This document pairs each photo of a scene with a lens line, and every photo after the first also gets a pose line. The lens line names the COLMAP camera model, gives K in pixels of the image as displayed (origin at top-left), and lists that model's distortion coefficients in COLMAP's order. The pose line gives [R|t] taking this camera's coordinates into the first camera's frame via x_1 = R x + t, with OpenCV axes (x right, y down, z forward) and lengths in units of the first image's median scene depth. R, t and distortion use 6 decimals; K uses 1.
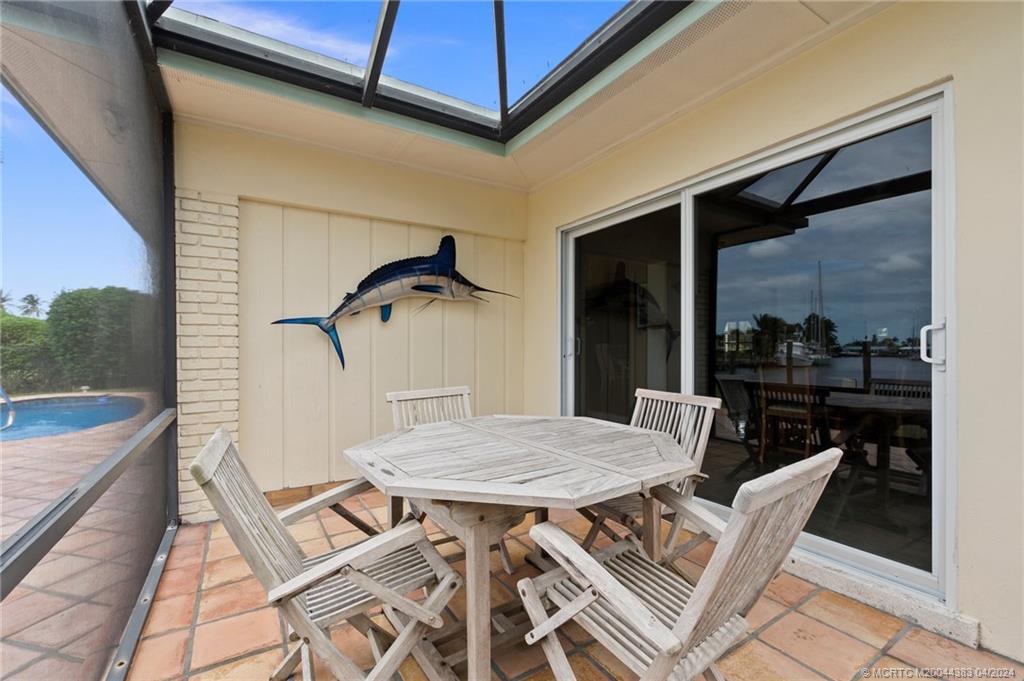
lens RADIAL K [[440.7, 0, 514.0], [0, 440.7, 354.7], [0, 0, 1]] dist [0.001250, 0.000058]
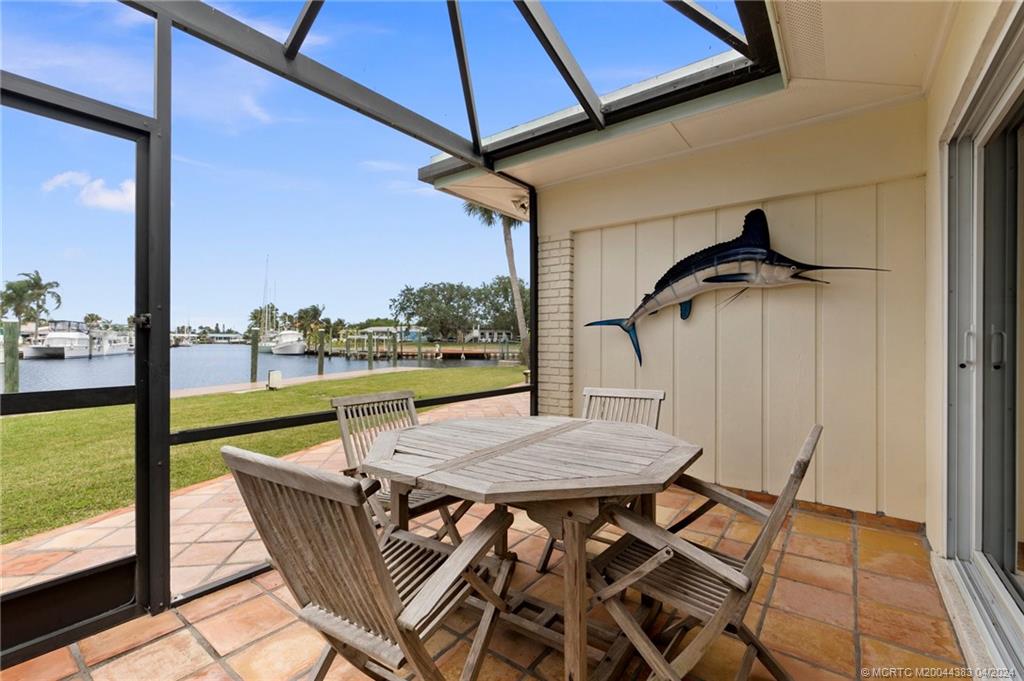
lens RADIAL K [[444.4, 0, 512.0], [0, 444.4, 340.5], [0, 0, 1]] dist [-0.000850, -0.000100]
pose [[0.361156, -0.002160, -0.932503, 0.498974], [-0.023244, 0.999666, -0.011318, -0.008672], [0.932216, 0.025762, 0.360985, 0.314826]]
